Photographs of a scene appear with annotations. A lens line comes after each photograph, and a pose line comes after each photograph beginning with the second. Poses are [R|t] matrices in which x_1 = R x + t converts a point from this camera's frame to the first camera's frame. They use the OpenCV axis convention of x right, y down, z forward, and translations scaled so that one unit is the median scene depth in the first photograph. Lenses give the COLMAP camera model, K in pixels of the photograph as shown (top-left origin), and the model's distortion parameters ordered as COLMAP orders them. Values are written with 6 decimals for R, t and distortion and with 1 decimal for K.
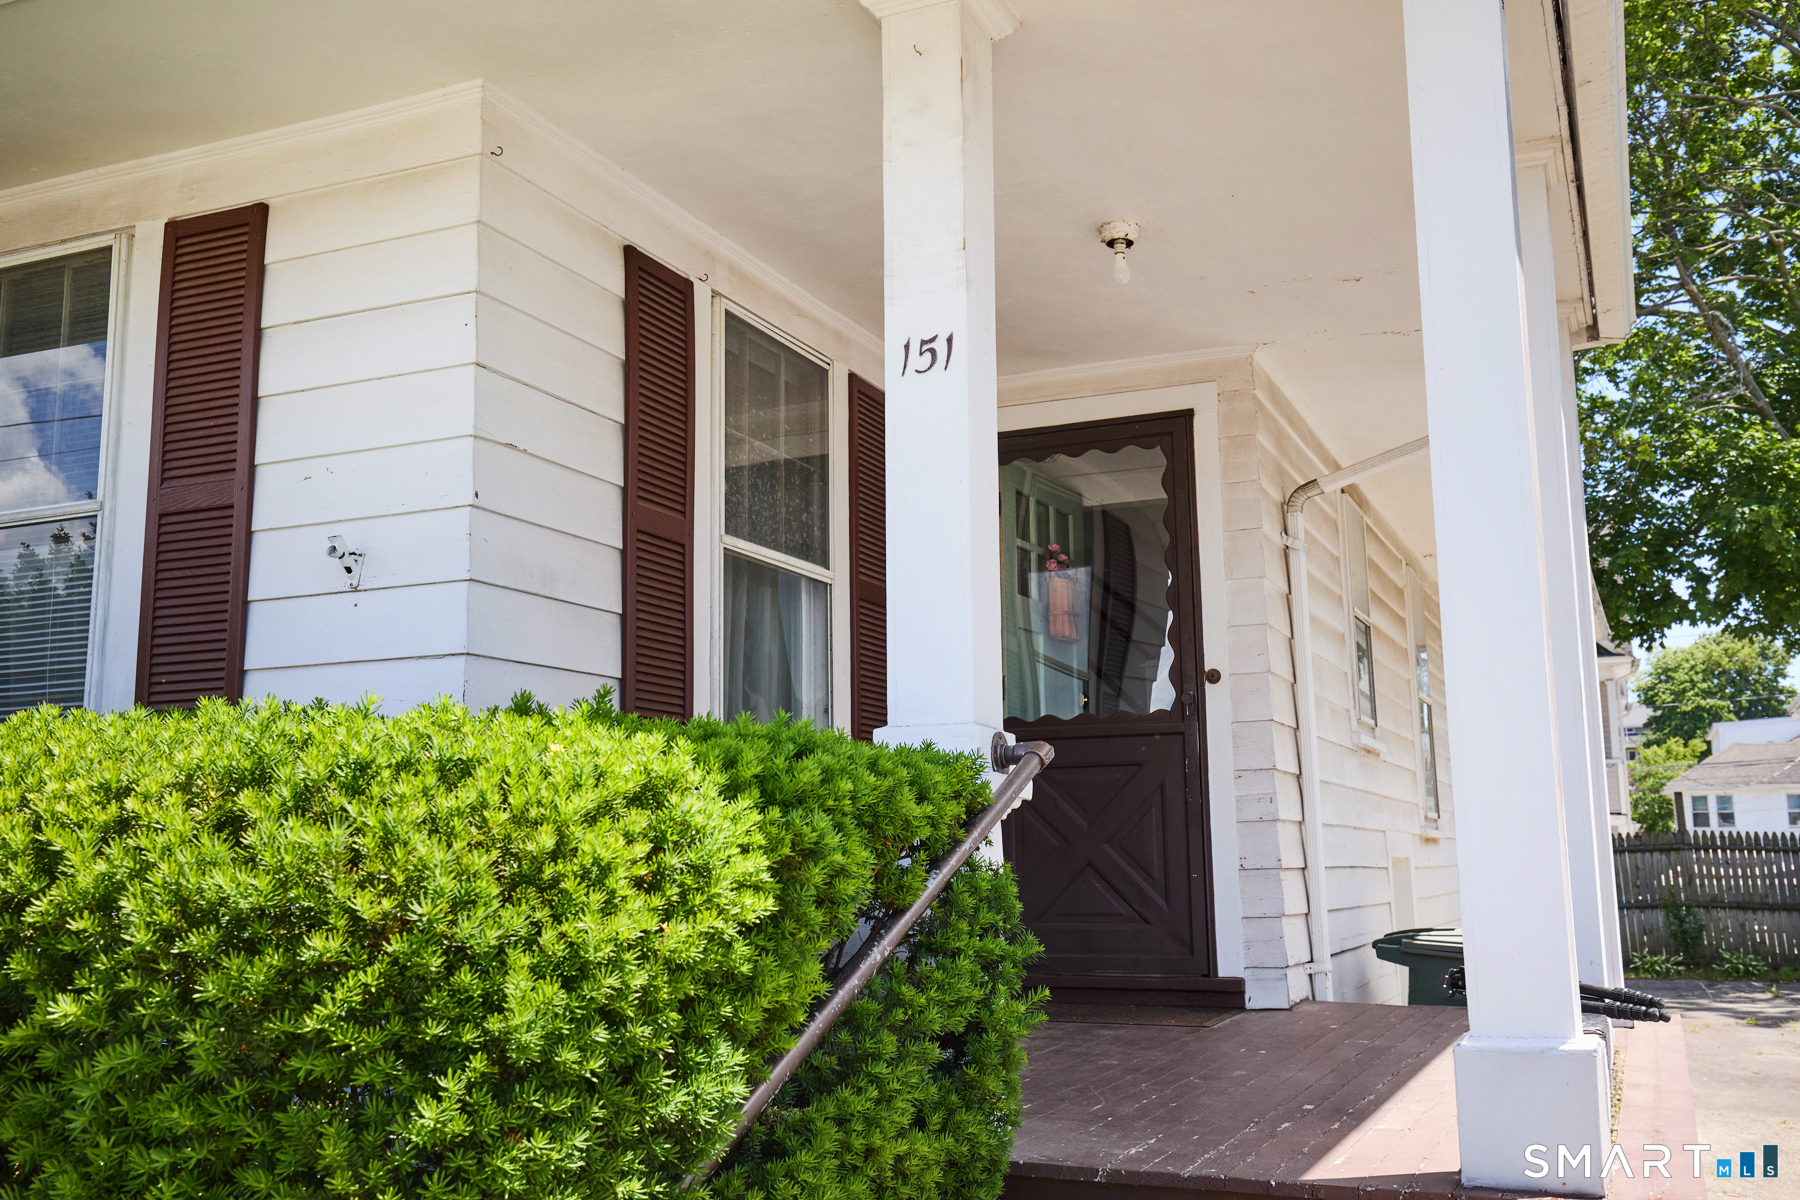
lens RADIAL K [[1743.0, 0, 900.0], [0, 1743.0, 600.0], [0, 0, 1]] dist [0.003120, 0.002196]
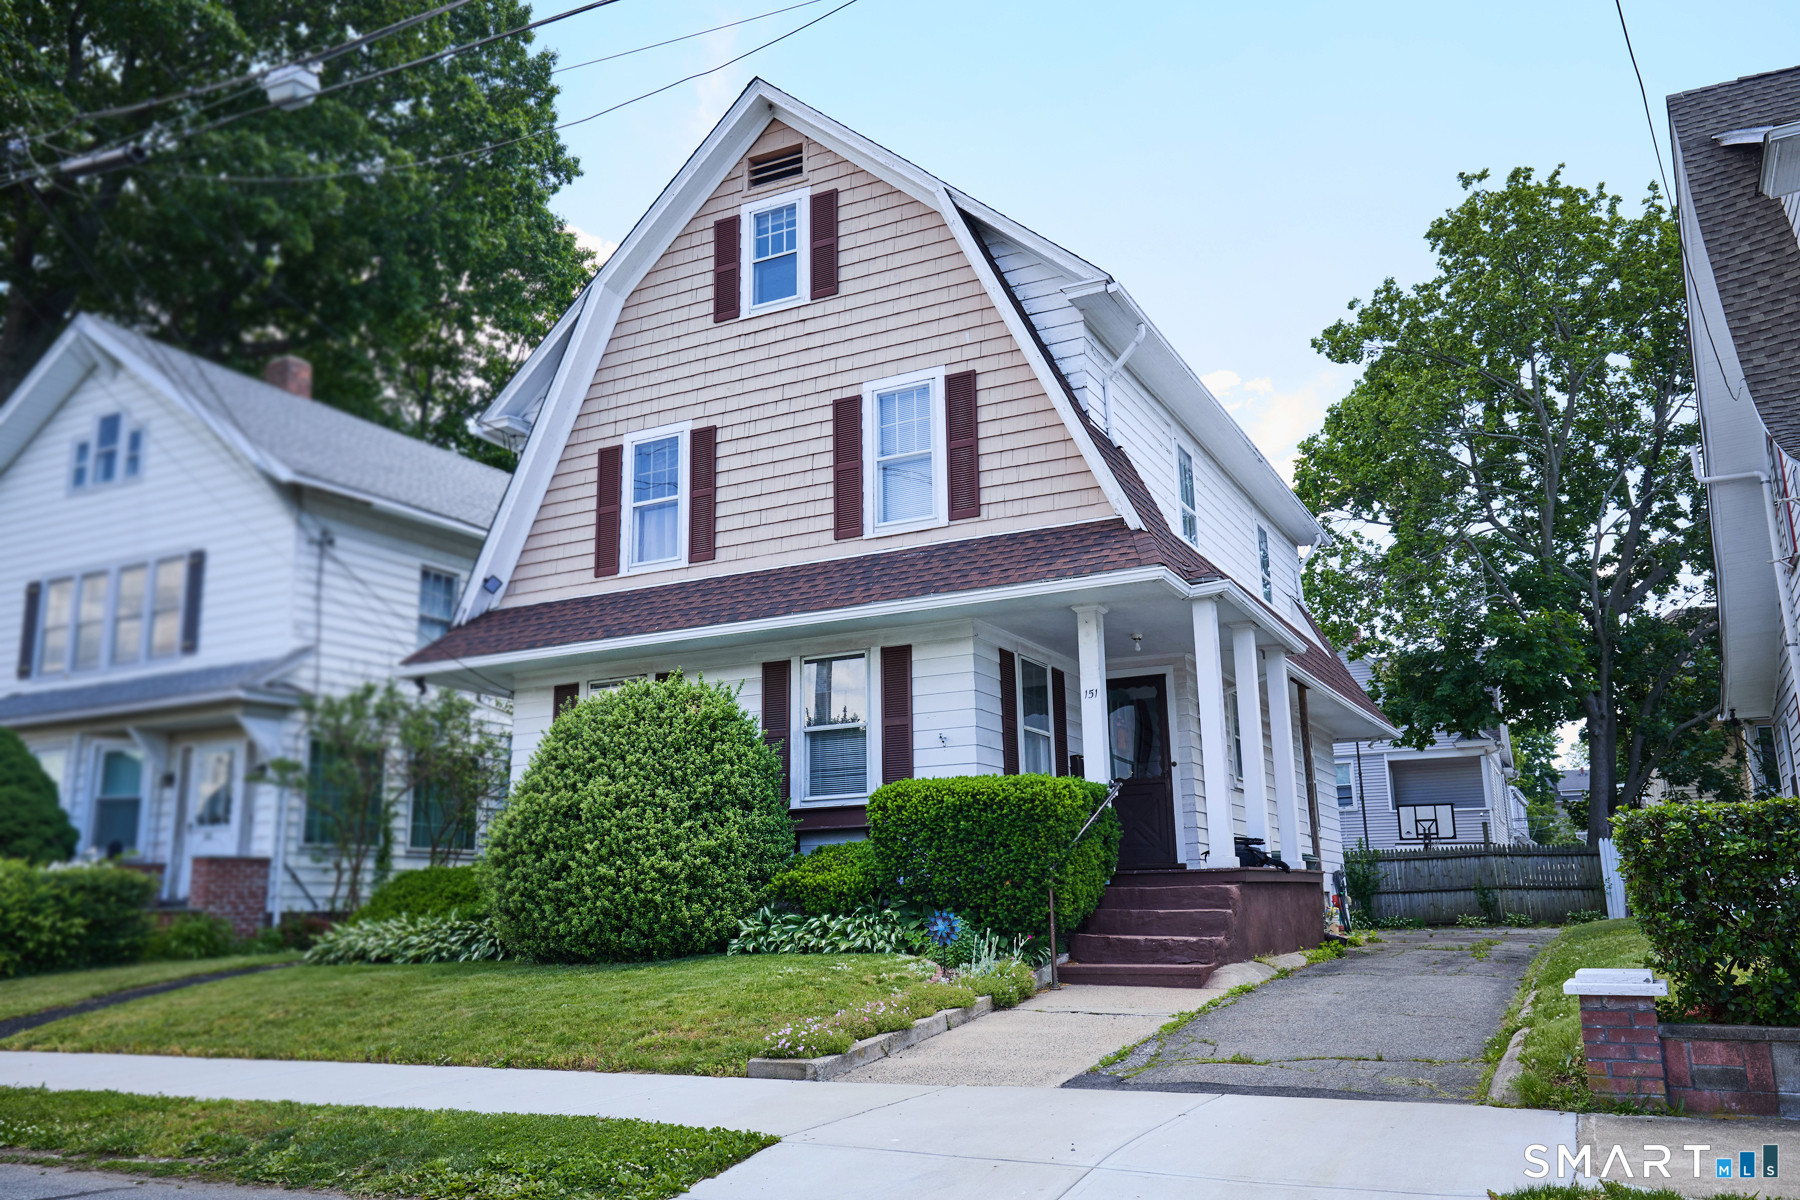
lens RADIAL K [[1394.2, 0, 900.0], [0, 1394.2, 600.0], [0, 0, 1]] dist [0.001111, -0.000286]
pose [[0.997900, -0.020941, -0.061293, -0.201607], [0.016688, 0.997471, -0.069088, -0.116050], [0.062585, 0.067920, 0.995726, -2.090795]]
